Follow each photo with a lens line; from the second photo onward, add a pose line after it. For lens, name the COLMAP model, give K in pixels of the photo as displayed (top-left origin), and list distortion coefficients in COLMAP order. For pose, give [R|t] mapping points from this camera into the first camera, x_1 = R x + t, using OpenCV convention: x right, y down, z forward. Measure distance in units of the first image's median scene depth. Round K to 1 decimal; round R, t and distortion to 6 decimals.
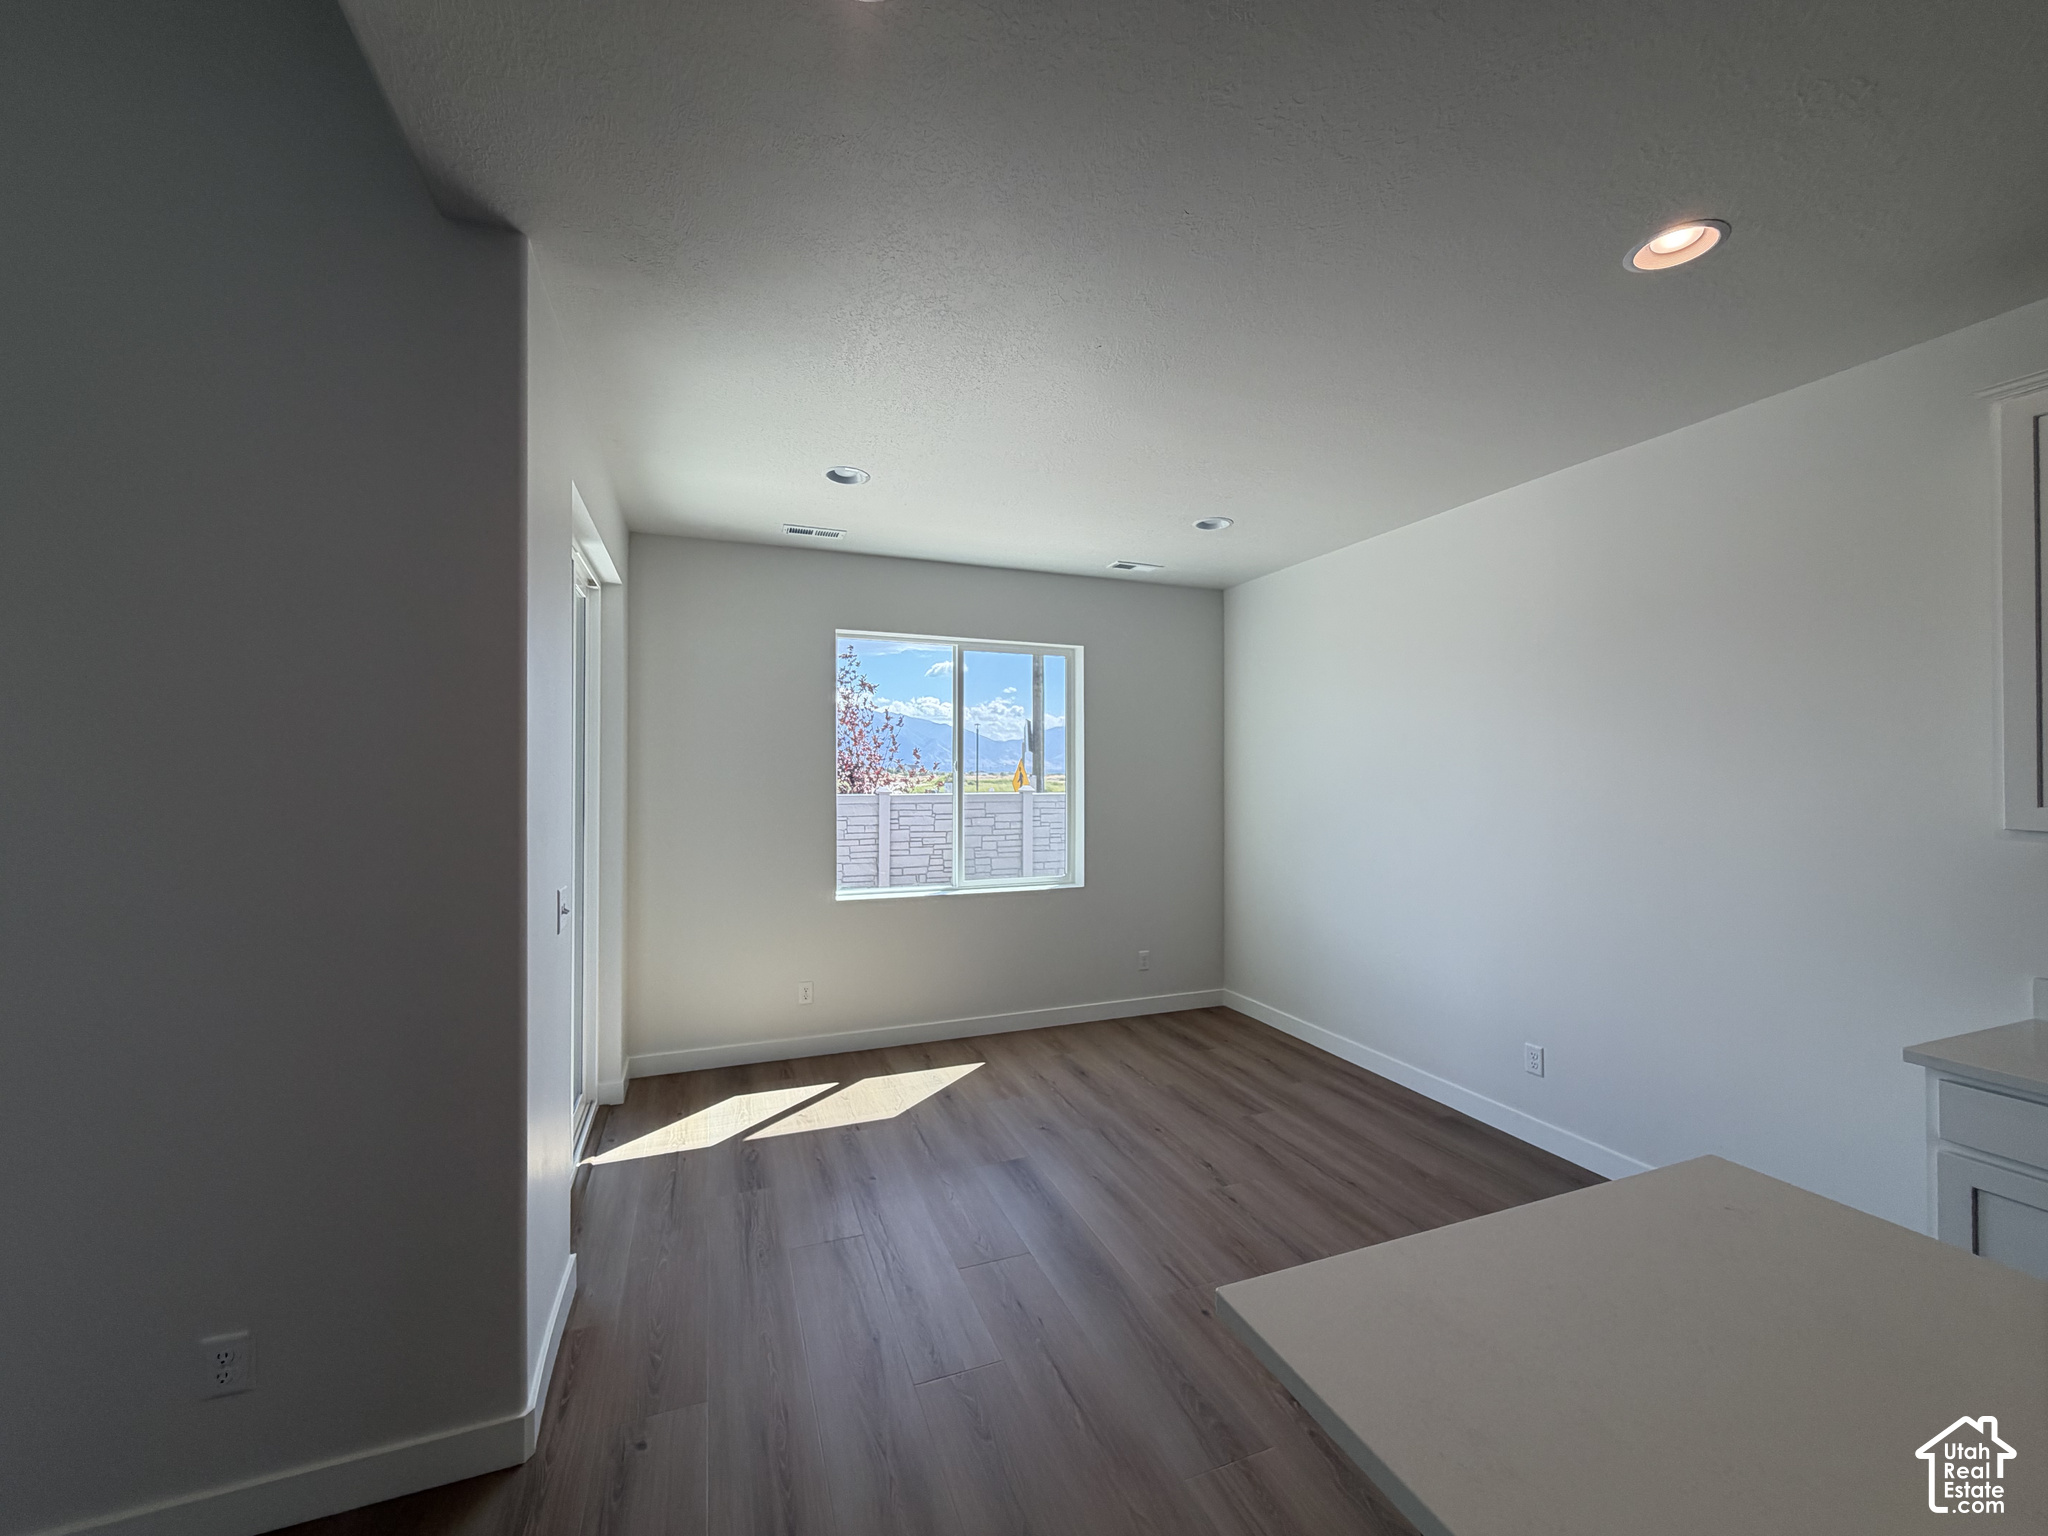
lens RADIAL K [[815.6, 0, 1024.0], [0, 815.6, 768.0], [0, 0, 1]] dist [0.000182, 0.000062]
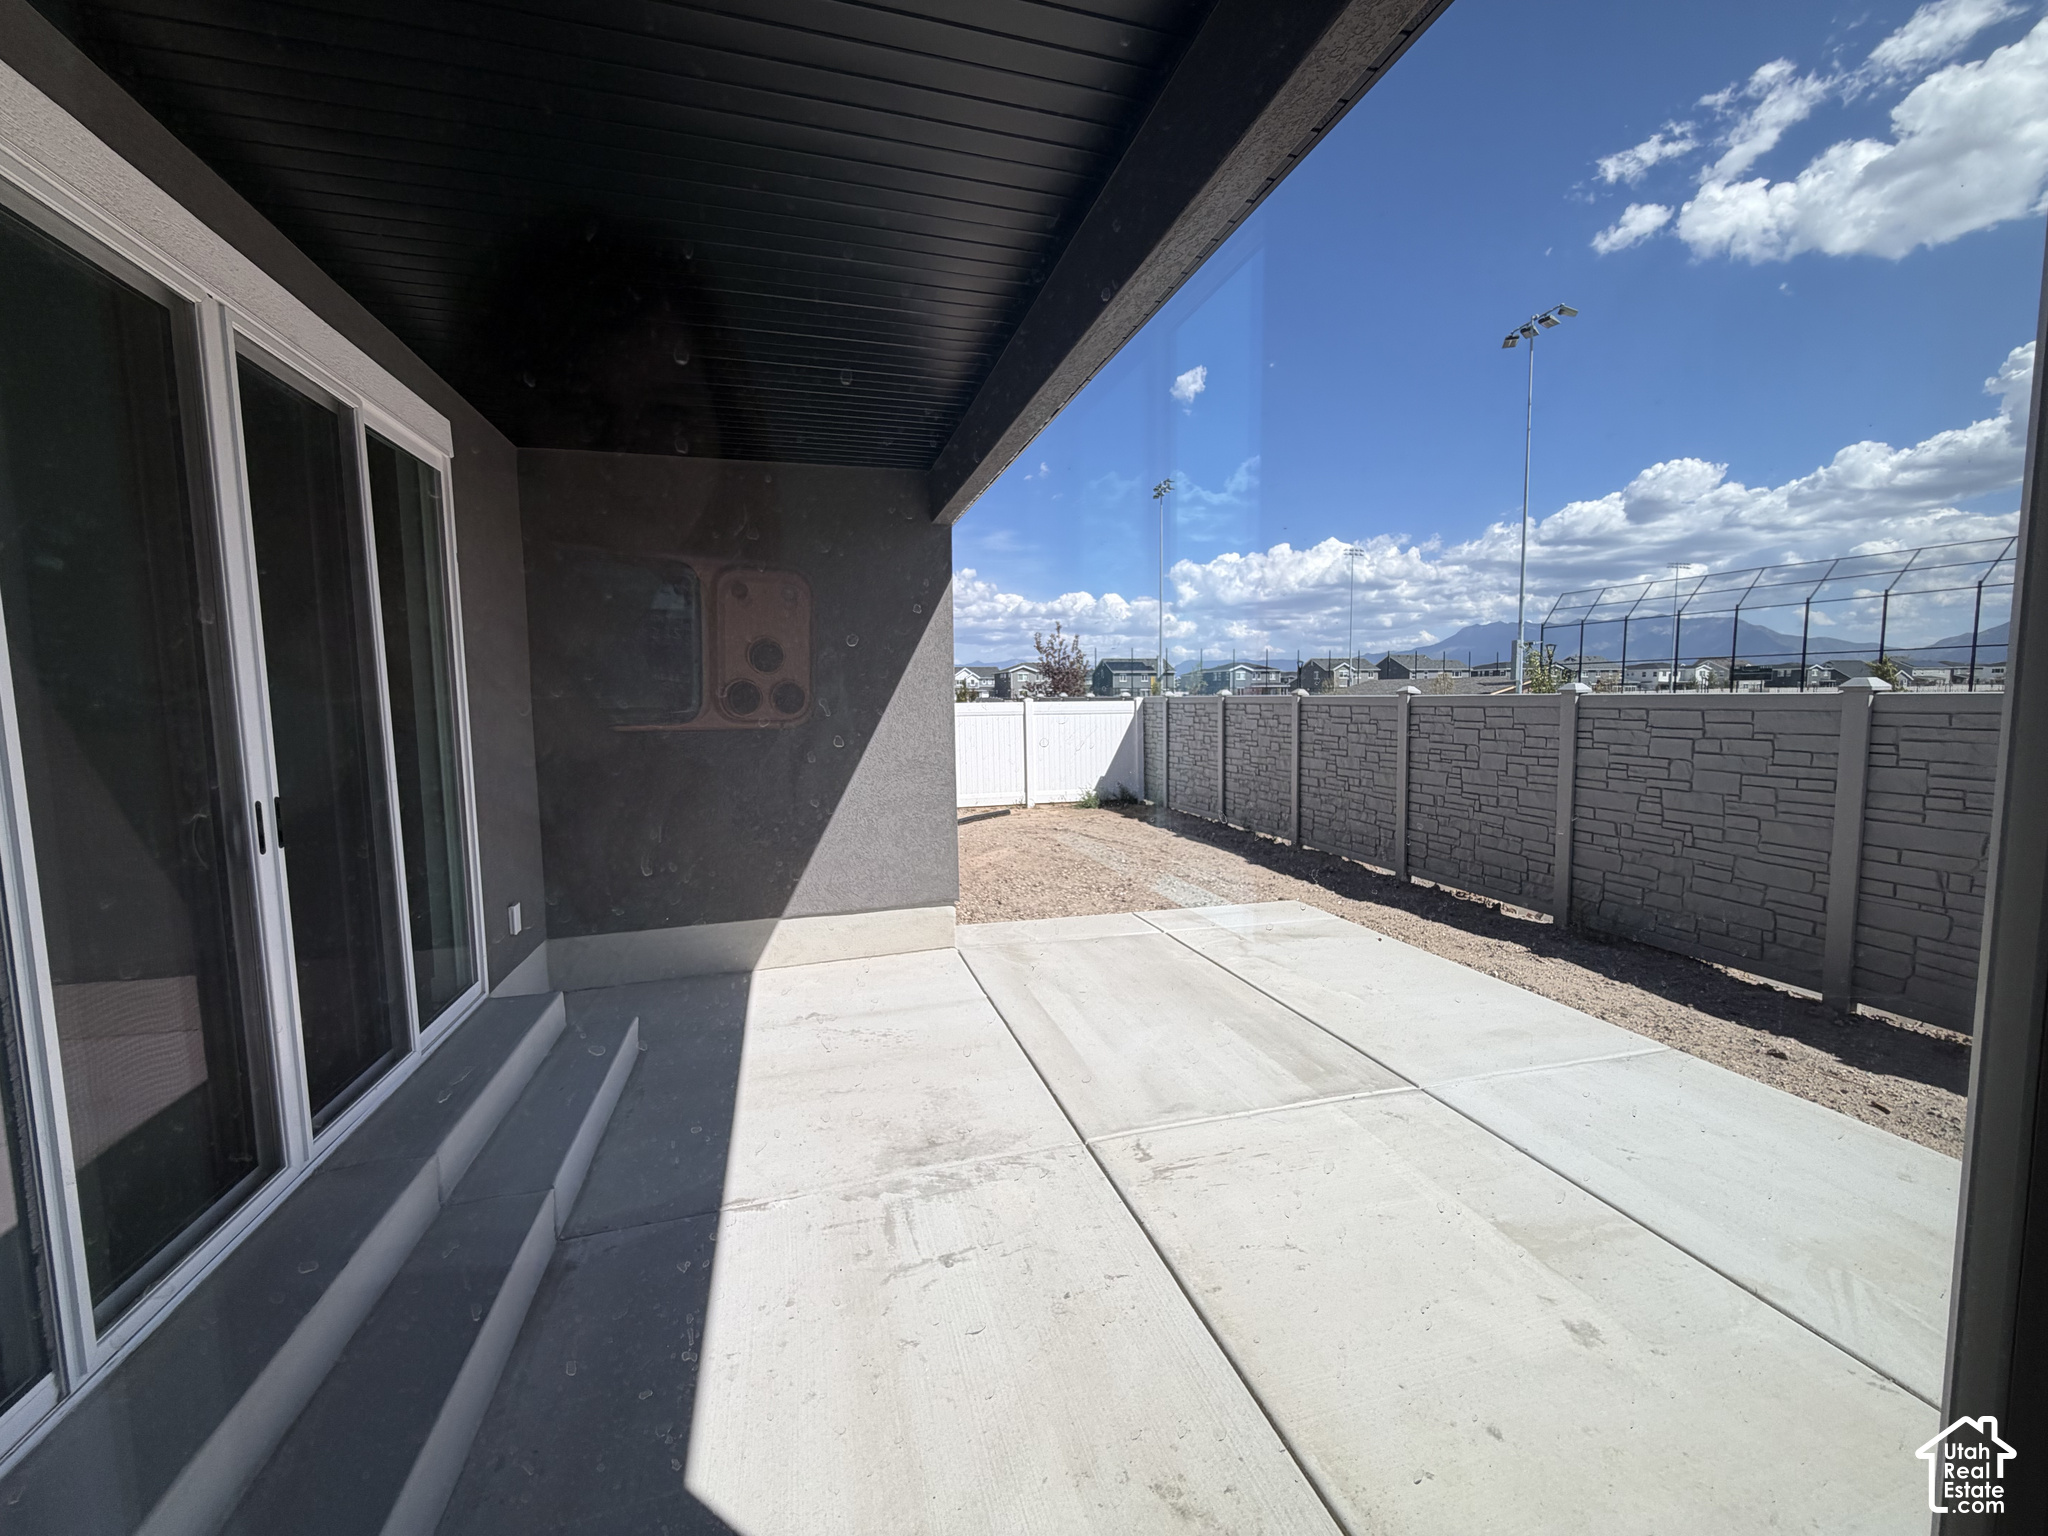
lens RADIAL K [[815.6, 0, 1024.0], [0, 815.6, 768.0], [0, 0, 1]] dist [0.000182, 0.000062]
pose [[-0.090422, 0.089531, -0.991871, 0.523365], [0.011648, 0.995978, 0.088840, 0.027820], [0.995835, -0.003520, -0.091102, 0.599939]]
